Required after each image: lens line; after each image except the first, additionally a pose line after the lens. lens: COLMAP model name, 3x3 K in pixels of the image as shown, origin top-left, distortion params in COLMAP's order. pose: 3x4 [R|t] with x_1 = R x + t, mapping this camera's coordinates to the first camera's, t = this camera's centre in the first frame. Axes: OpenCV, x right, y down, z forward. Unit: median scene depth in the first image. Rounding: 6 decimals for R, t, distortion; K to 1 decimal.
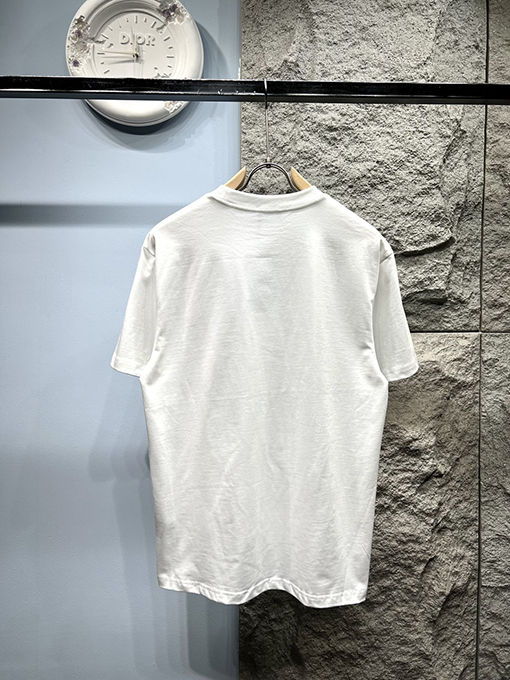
lens RADIAL K [[520.0, 0, 252.4], [0, 520.0, 342.1], [0, 0, 1]] dist [0.016773, -0.033384]
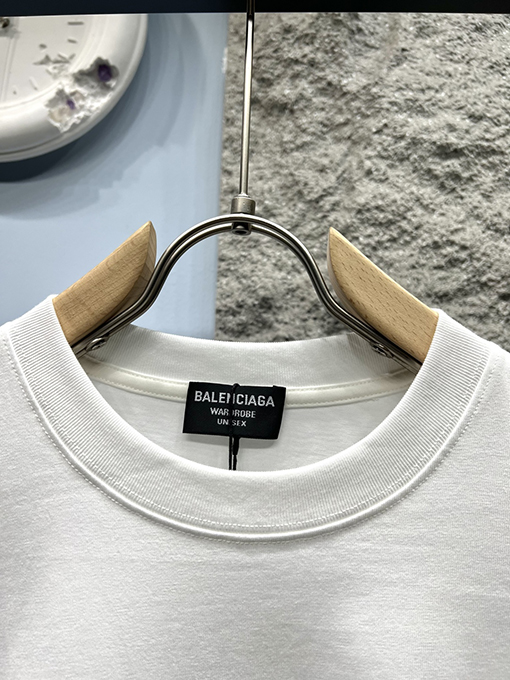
lens RADIAL K [[520.0, 0, 250.9], [0, 520.0, 341.3], [0, 0, 1]] dist [0.016773, -0.033384]
pose [[0.996510, 0.017106, -0.081701, 0.040314], [-0.032627, 0.980733, -0.192607, -0.186842], [0.076832, 0.194601, 0.977869, 0.618500]]
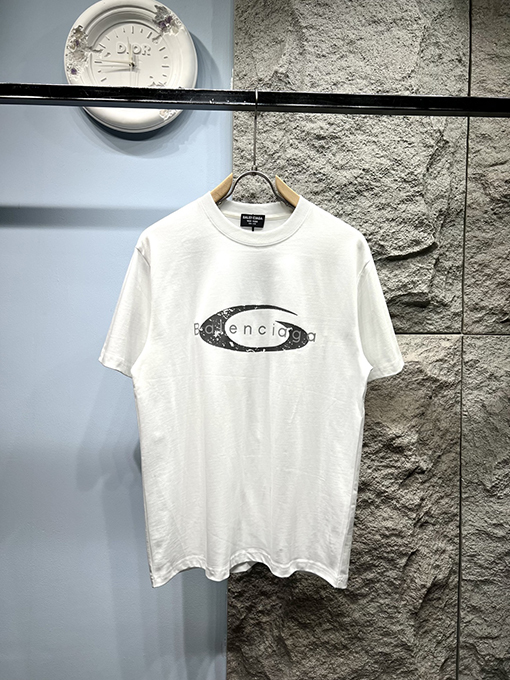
lens RADIAL K [[520.0, 0, 253.3], [0, 520.0, 342.4], [0, 0, 1]] dist [0.016773, -0.033384]
pose [[0.999897, 0.007954, 0.011949, 0.009730], [-0.007862, 0.999939, -0.007778, 0.009105], [-0.012010, 0.007683, 0.999898, -0.035449]]
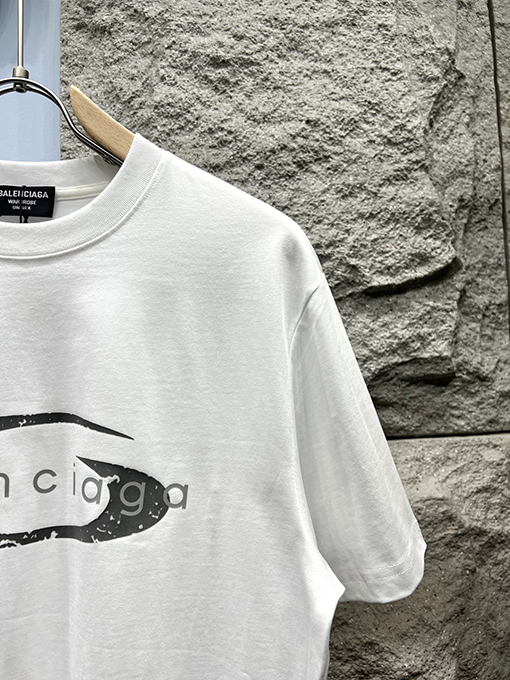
lens RADIAL K [[520.0, 0, 251.0], [0, 520.0, 342.3], [0, 0, 1]] dist [0.016773, -0.033384]
pose [[0.998861, -0.030202, 0.036945, 0.152107], [0.034449, 0.992138, -0.120312, -0.060046], [-0.033021, 0.121447, 0.992048, 0.490723]]
